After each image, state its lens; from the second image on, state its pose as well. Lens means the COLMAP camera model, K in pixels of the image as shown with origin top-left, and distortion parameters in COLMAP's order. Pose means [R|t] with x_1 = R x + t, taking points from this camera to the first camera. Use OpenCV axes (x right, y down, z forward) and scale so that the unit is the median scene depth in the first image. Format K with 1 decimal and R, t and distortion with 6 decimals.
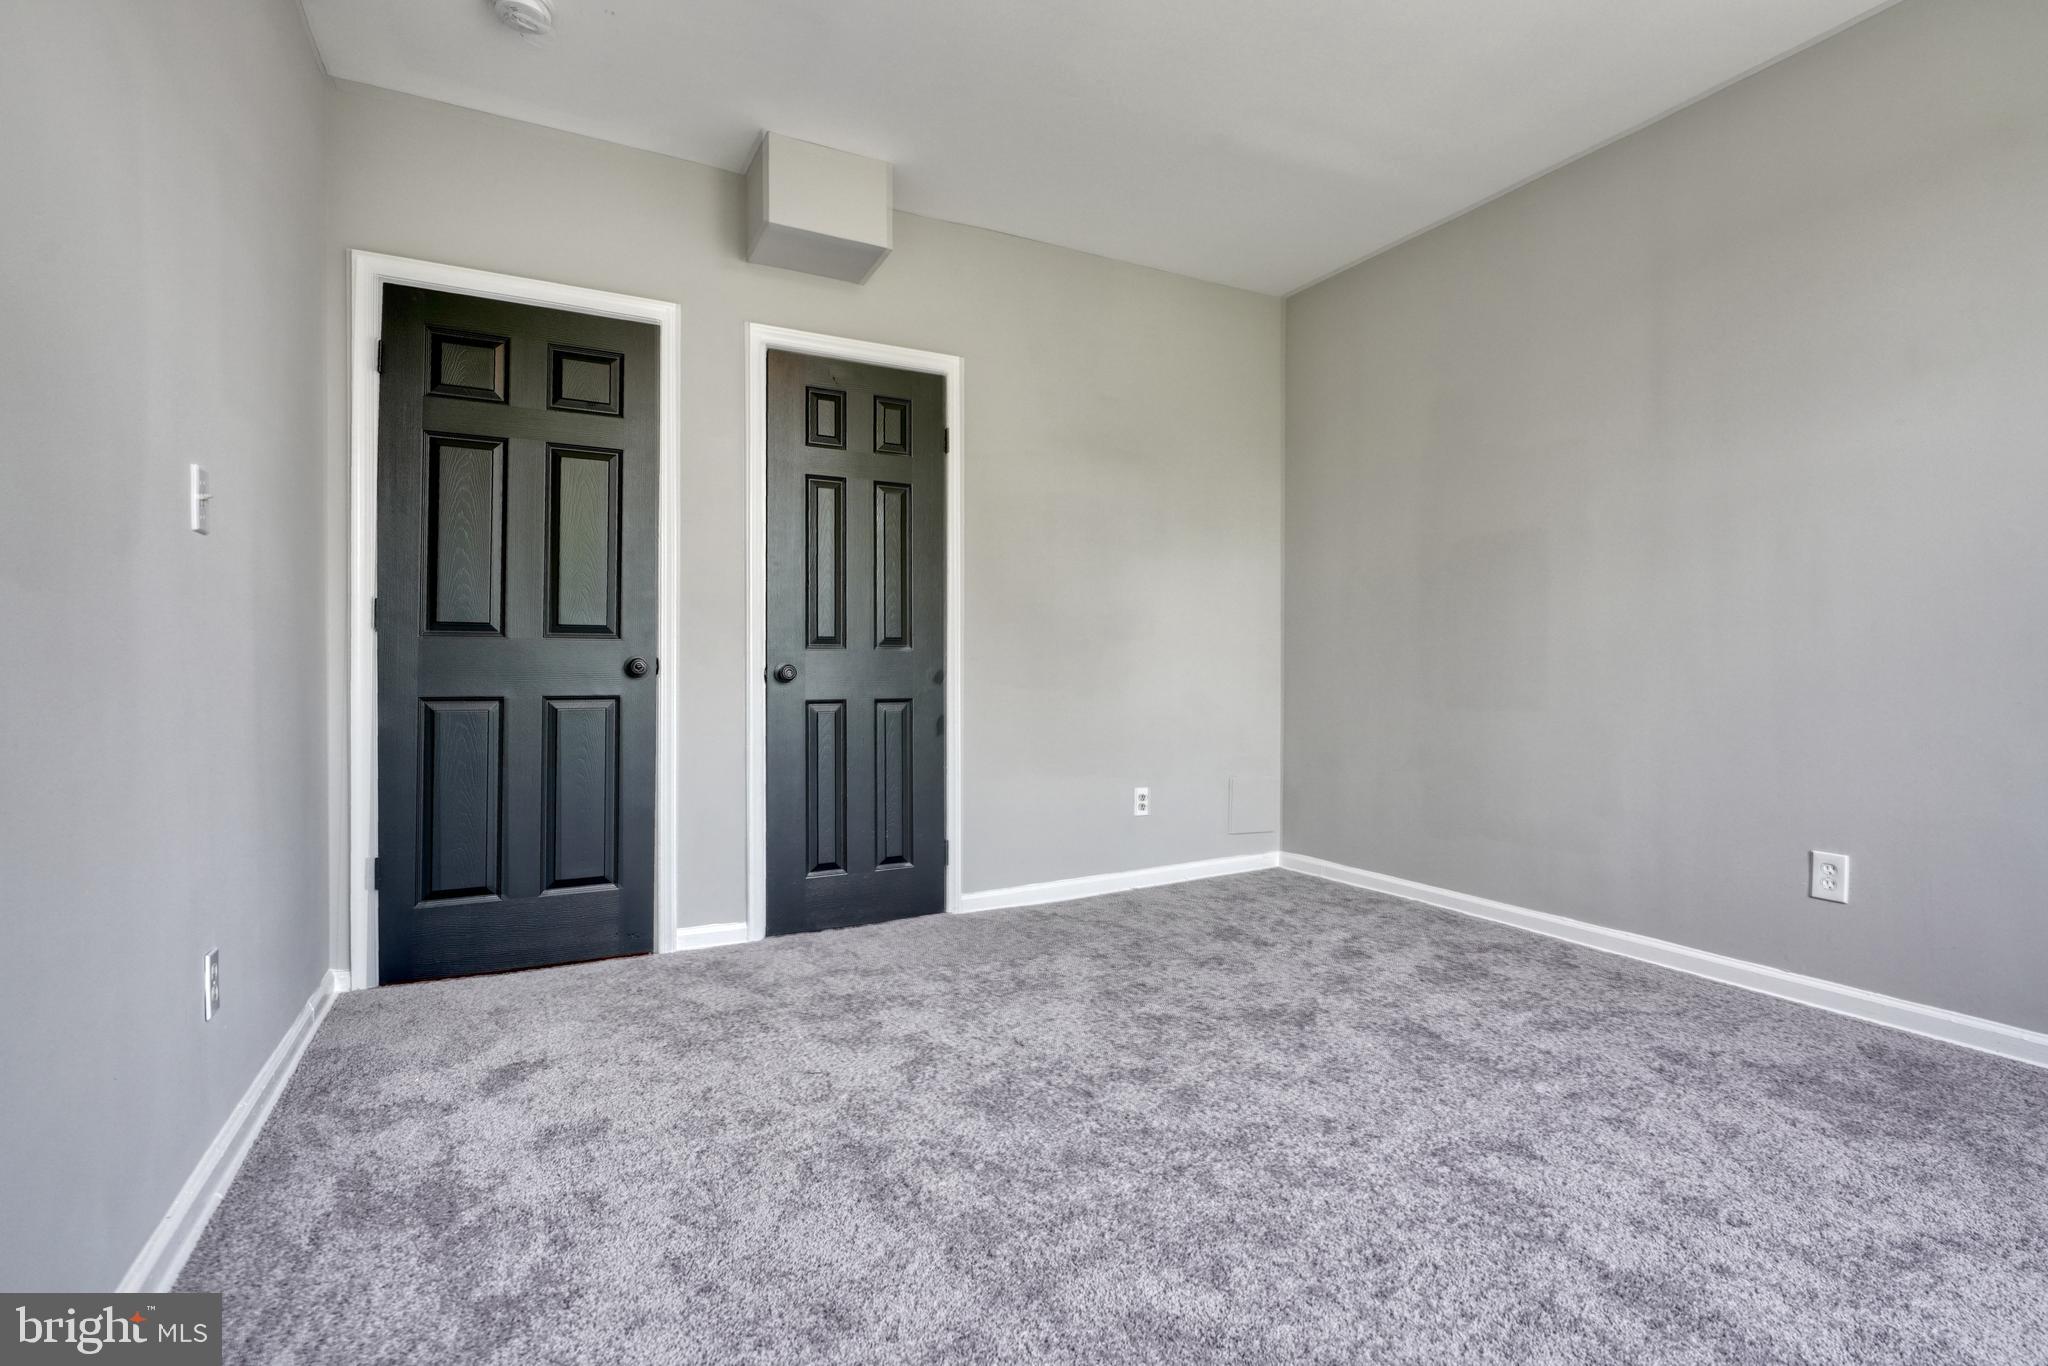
lens RADIAL K [[948.2, 0, 1030.5], [0, 948.2, 702.6], [0, 0, 1]] dist [-0.018568, 0.011252]
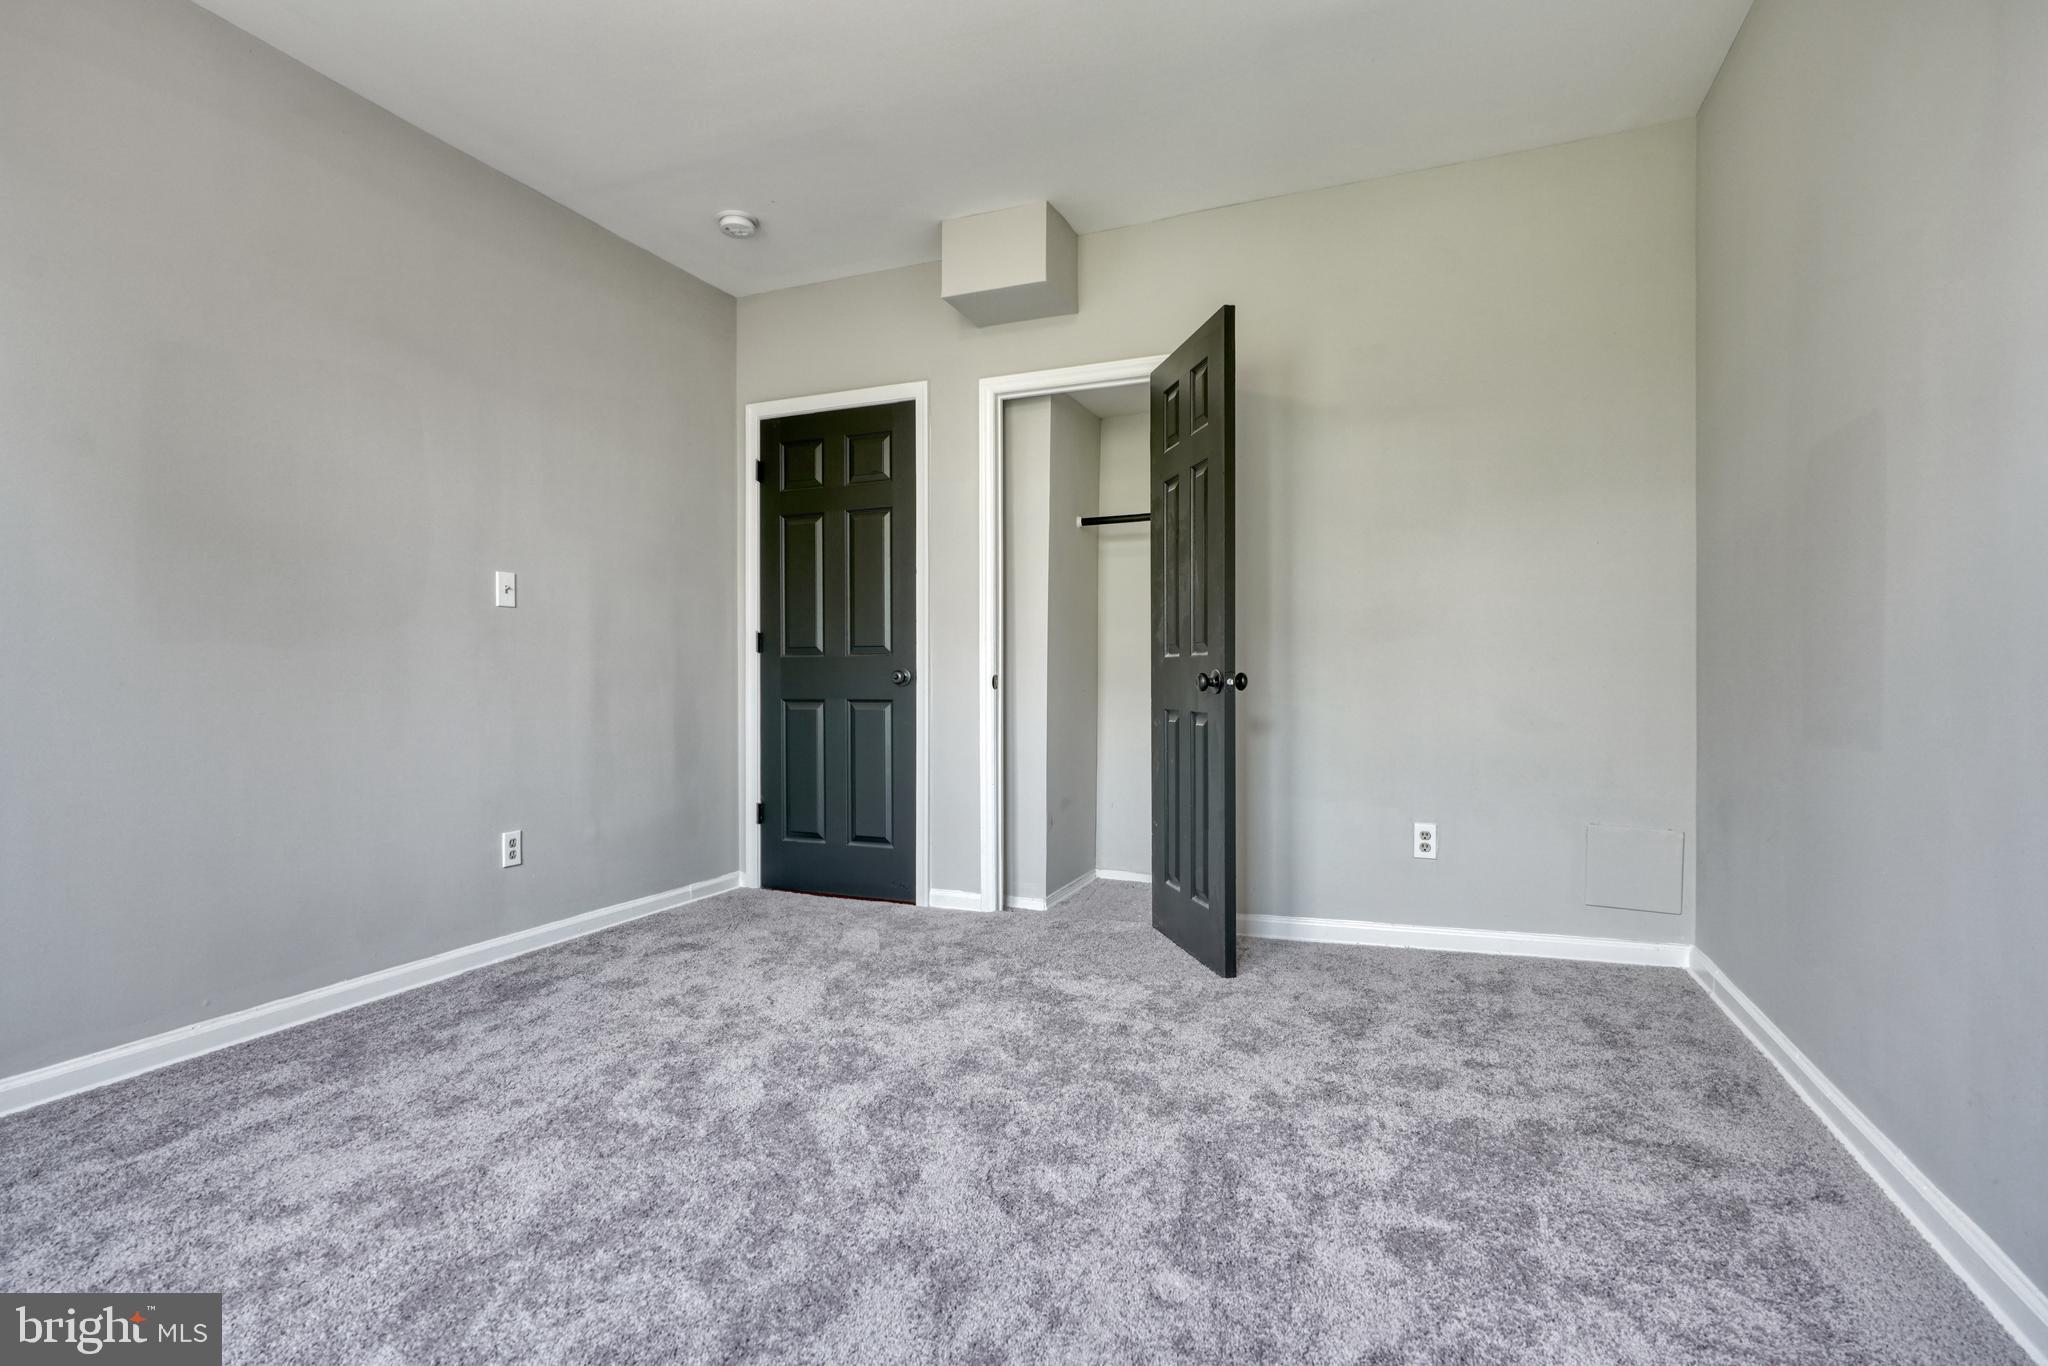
lens RADIAL K [[948.2, 0, 1030.5], [0, 948.2, 702.6], [0, 0, 1]] dist [-0.018568, 0.011252]
pose [[0.652237, 0.017977, -0.757802, 0.718610], [-0.019863, 0.999781, 0.006622, -0.014222], [0.757755, 0.010733, 0.652451, 0.333412]]
